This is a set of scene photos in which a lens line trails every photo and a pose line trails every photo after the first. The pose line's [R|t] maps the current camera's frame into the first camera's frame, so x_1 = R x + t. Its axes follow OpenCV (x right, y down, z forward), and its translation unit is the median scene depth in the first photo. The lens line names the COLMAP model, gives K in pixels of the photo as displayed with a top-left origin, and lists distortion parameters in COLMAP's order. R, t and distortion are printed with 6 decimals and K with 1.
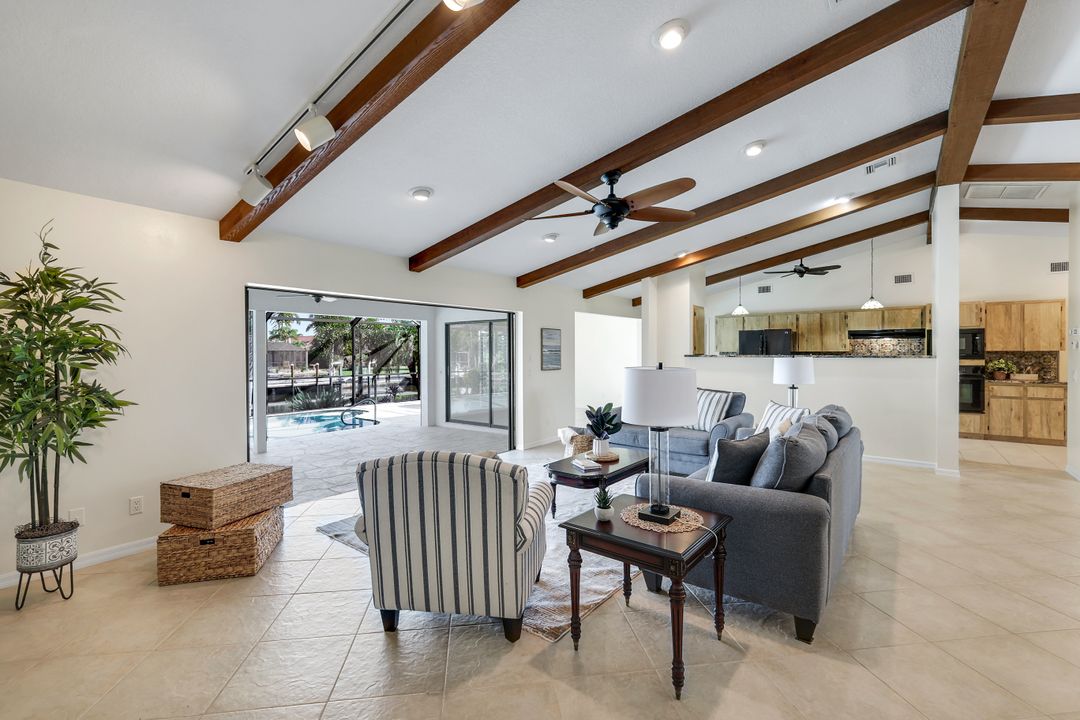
lens RADIAL K [[483.5, 0, 539.8], [0, 483.5, 354.8], [0, 0, 1]] dist [0.009142, 0.000955]
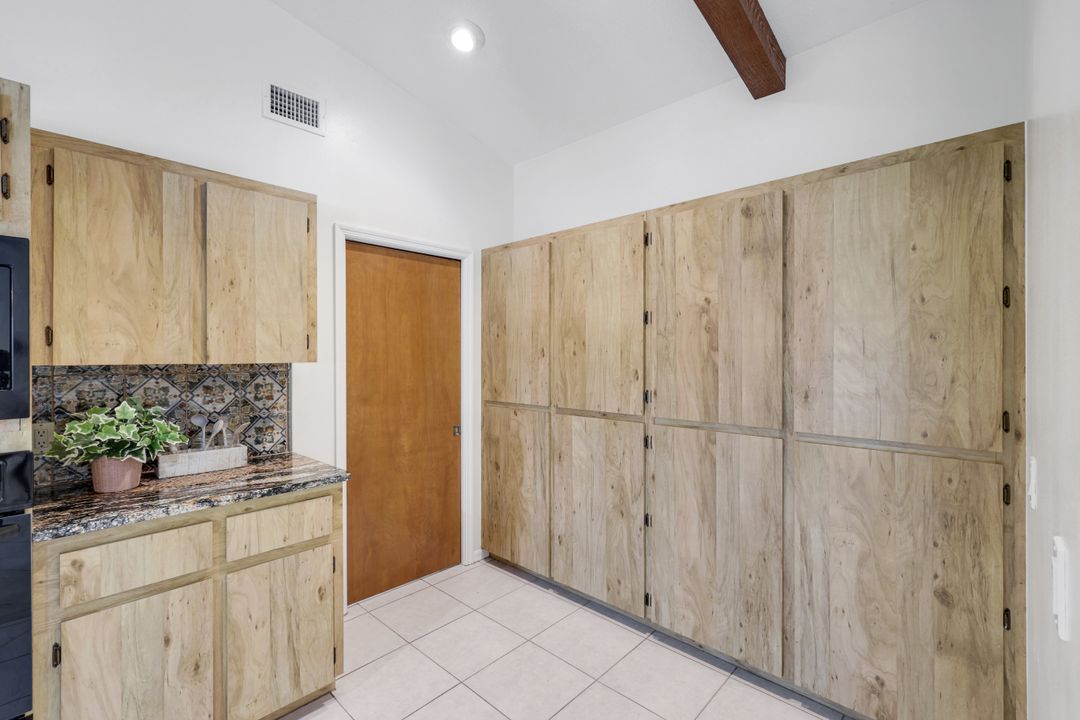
lens RADIAL K [[483.5, 0, 539.8], [0, 483.5, 354.8], [0, 0, 1]] dist [0.009142, 0.000955]
pose [[0.119868, 0.002134, 0.992788, 0.754897], [0.010359, 0.999941, -0.003400, -0.010173], [-0.992736, 0.010691, 0.119839, 0.791251]]
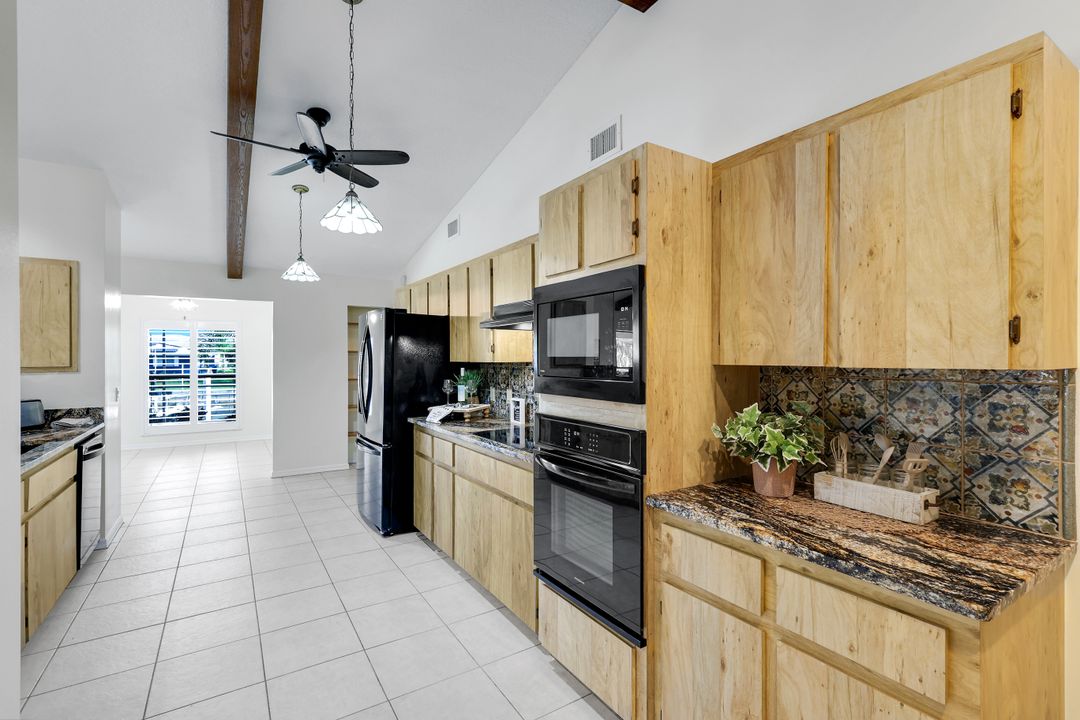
lens RADIAL K [[491.6, 0, 540.0], [0, 491.6, 360.0], [0, 0, 1]] dist [0.011468, 0.000945]
pose [[0.935312, 0.004263, -0.353800, 0.943295], [-0.005094, 0.999986, -0.001418, -0.009997], [0.353789, 0.003128, 0.935320, 0.767442]]
